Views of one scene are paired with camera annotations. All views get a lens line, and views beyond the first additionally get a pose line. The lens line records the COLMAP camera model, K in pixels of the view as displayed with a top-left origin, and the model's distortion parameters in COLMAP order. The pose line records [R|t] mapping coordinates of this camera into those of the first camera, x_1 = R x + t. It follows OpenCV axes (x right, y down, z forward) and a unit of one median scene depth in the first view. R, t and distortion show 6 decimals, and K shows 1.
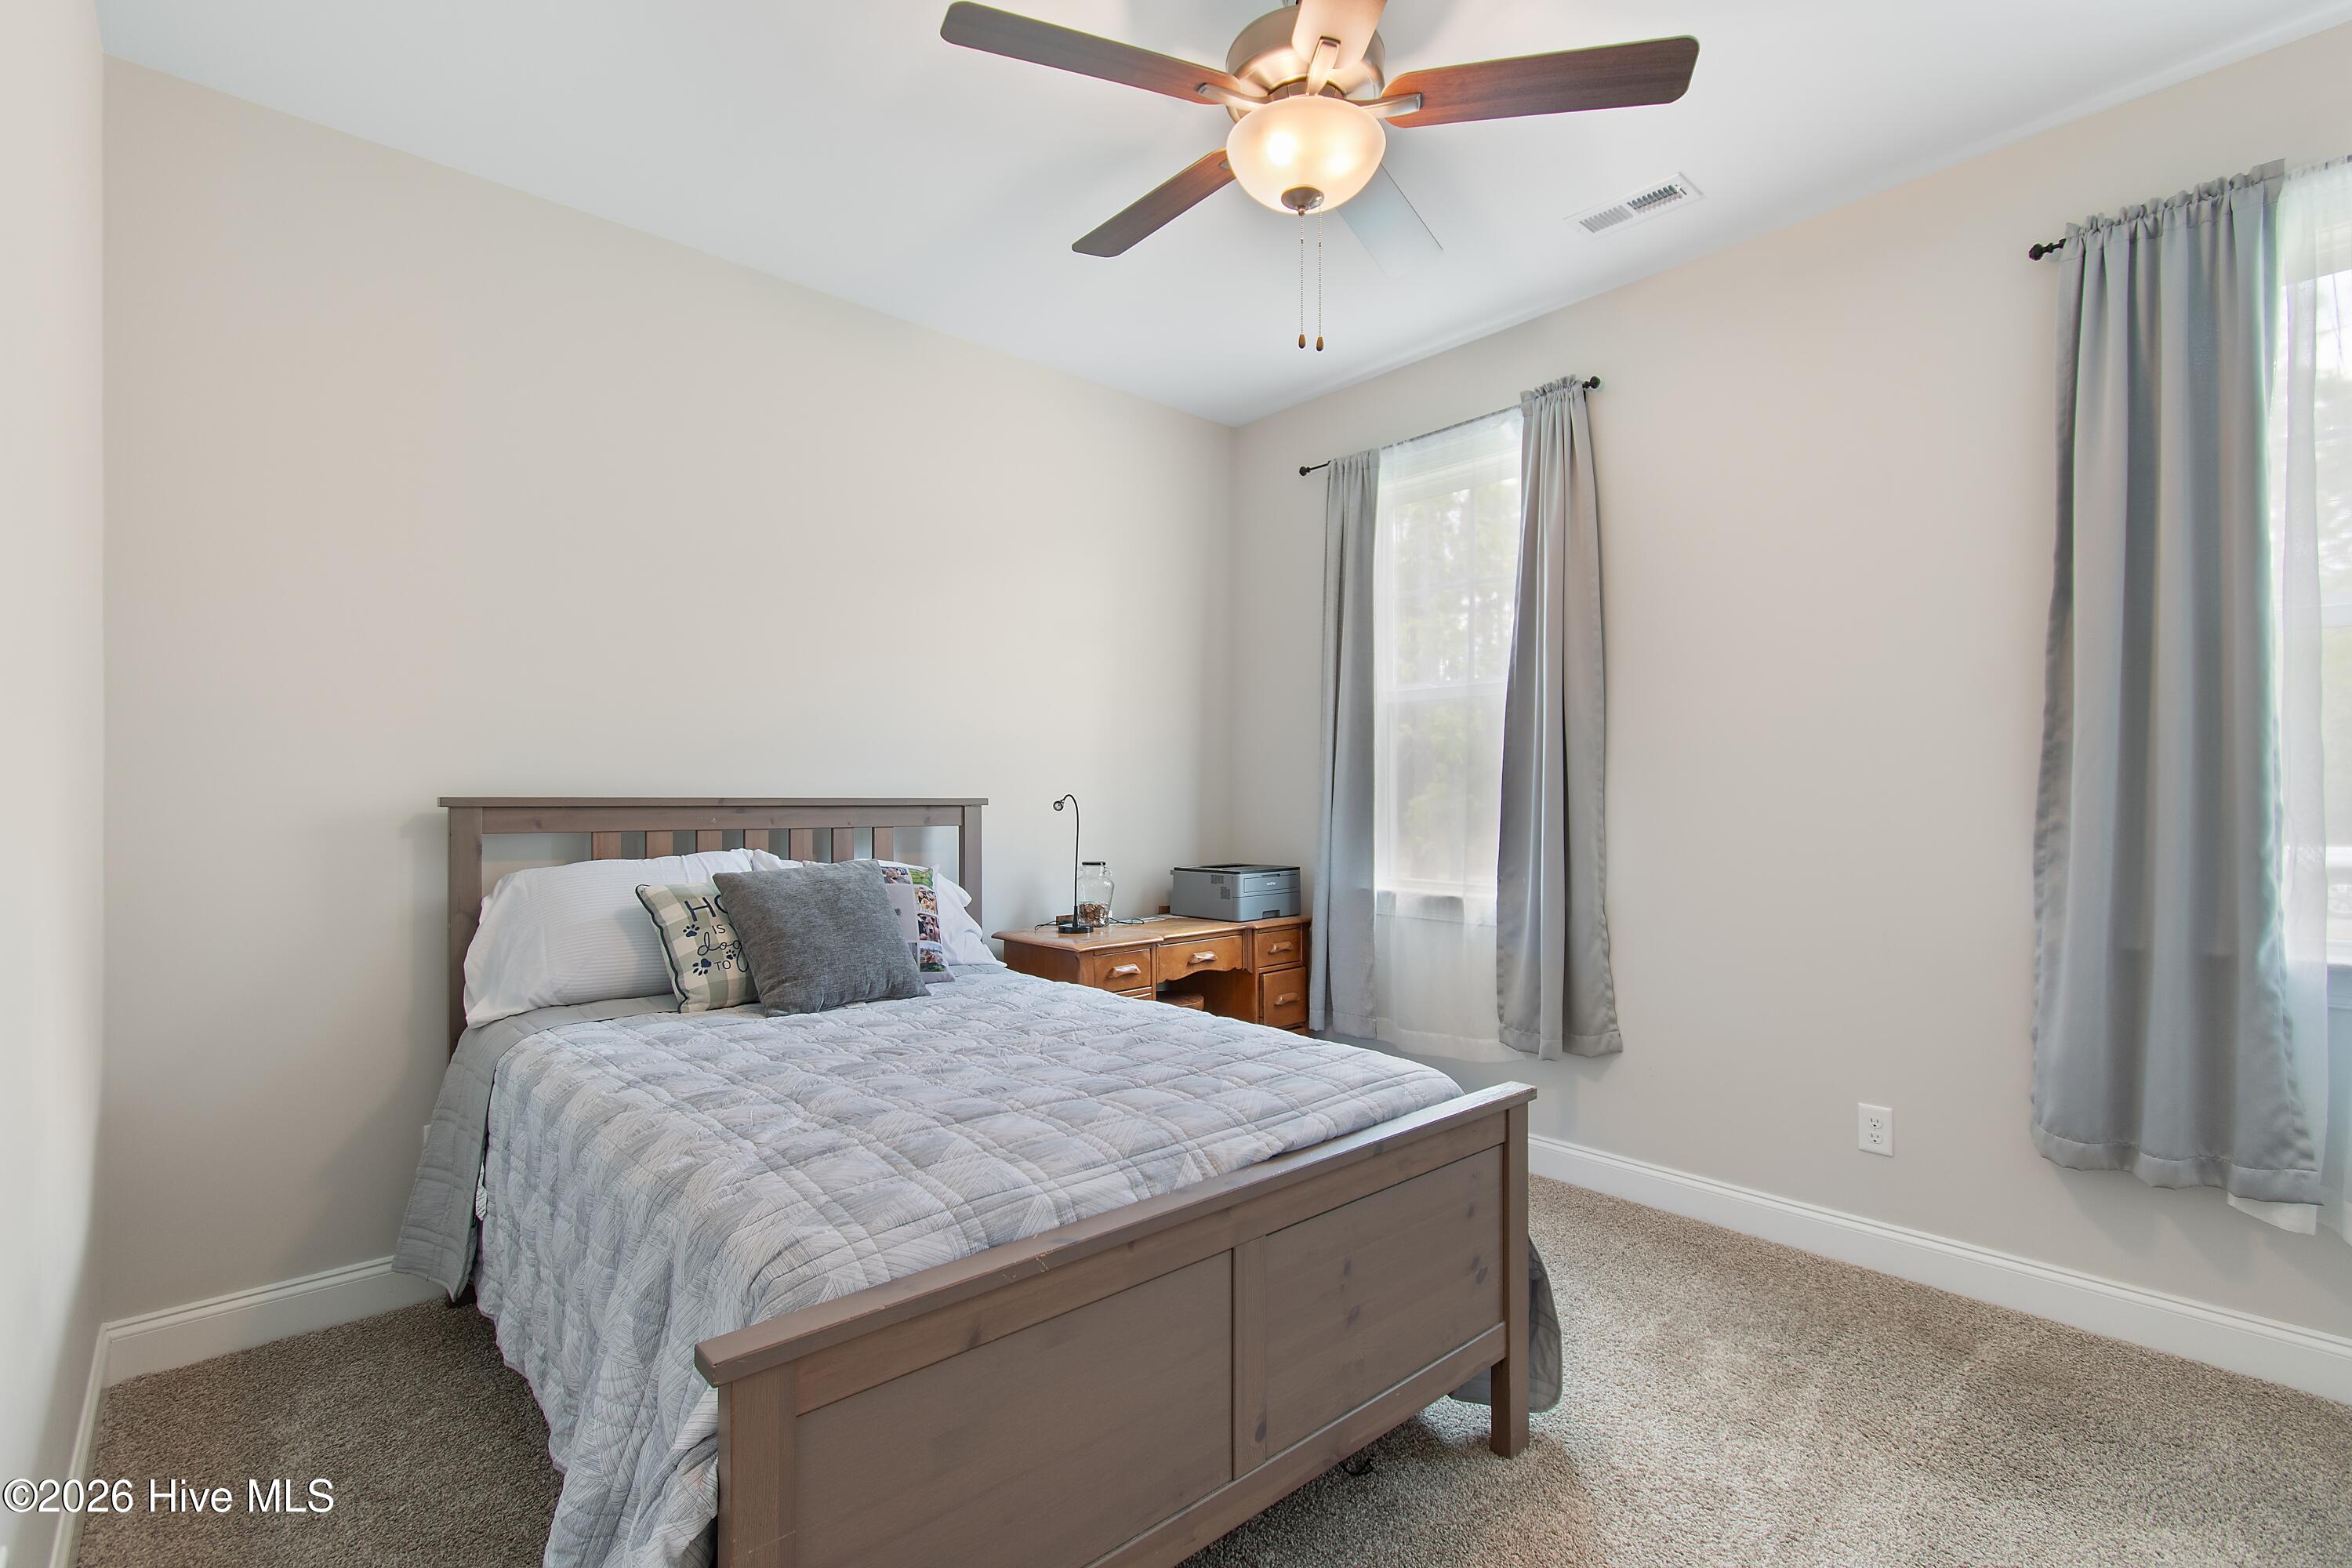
lens RADIAL K [[1045.2, 0, 1176.0], [0, 1045.2, 775.4], [0, 0, 1]] dist [0.002483, -0.000599]
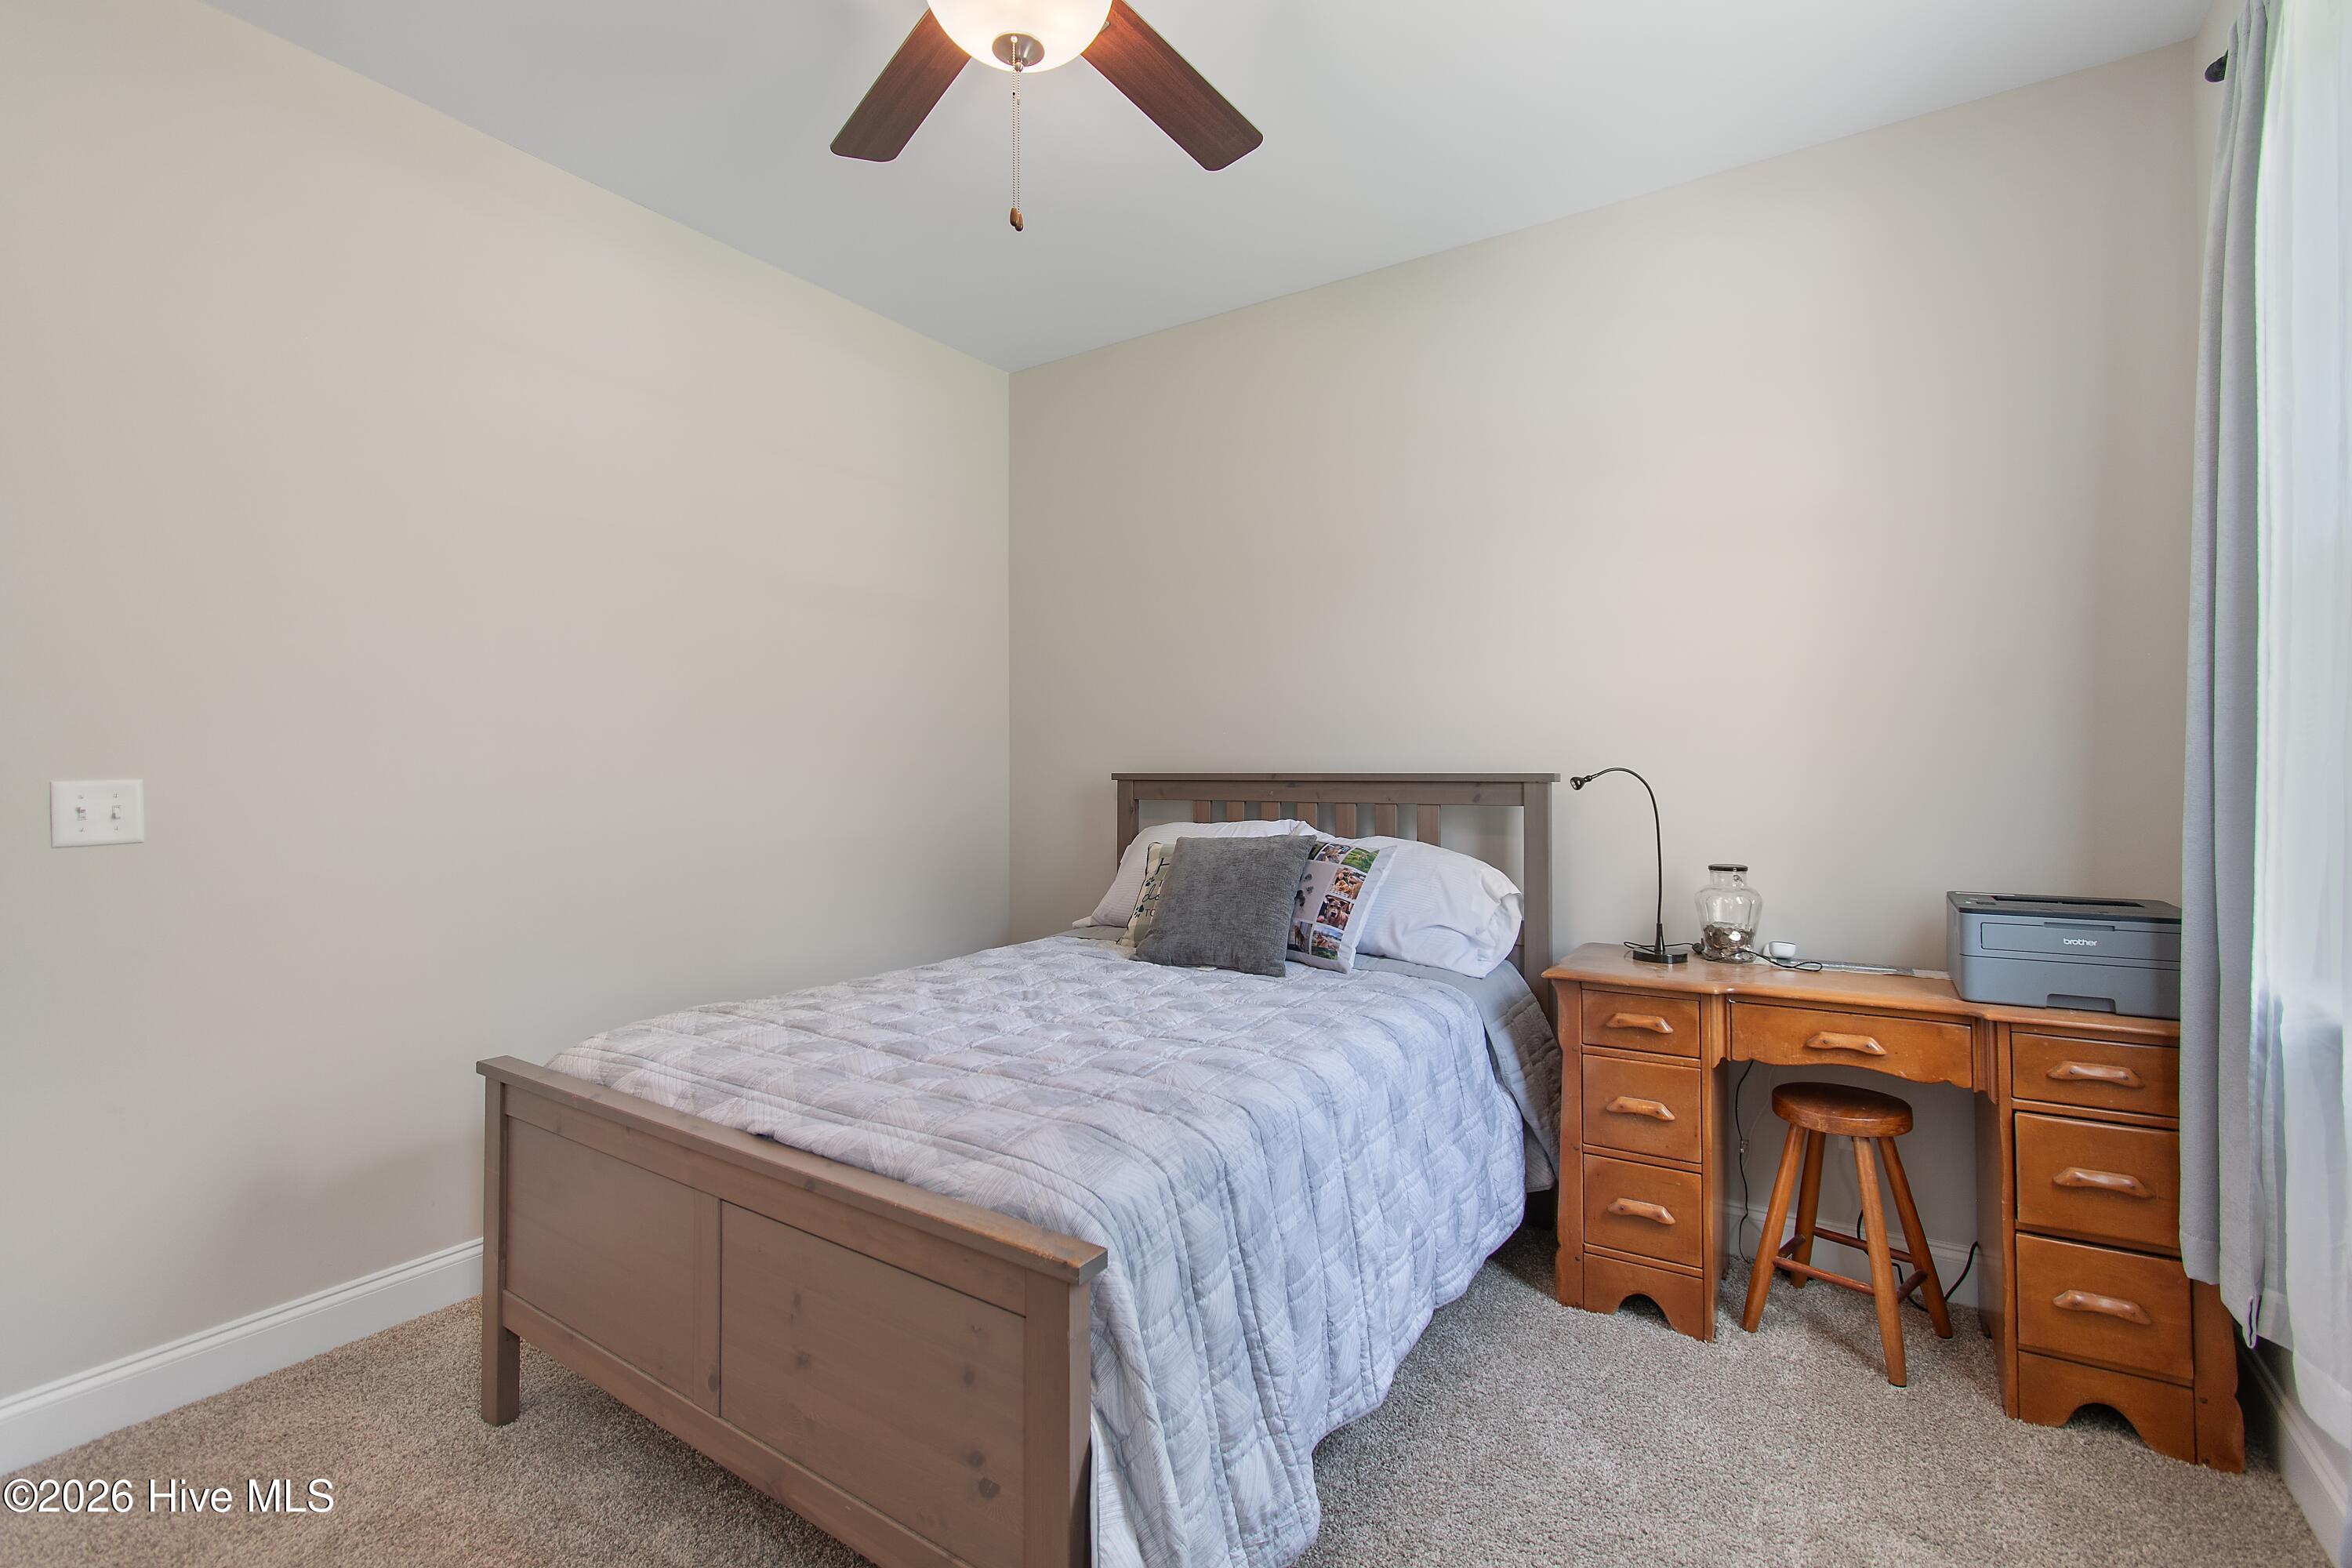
lens RADIAL K [[1045.2, 0, 1176.0], [0, 1045.2, 775.4], [0, 0, 1]] dist [0.002483, -0.000599]
pose [[0.260096, -0.001686, -0.965581, 0.667808], [0.021413, 0.999763, 0.004022, 0.018336], [0.965345, -0.021722, 0.260071, 0.659697]]
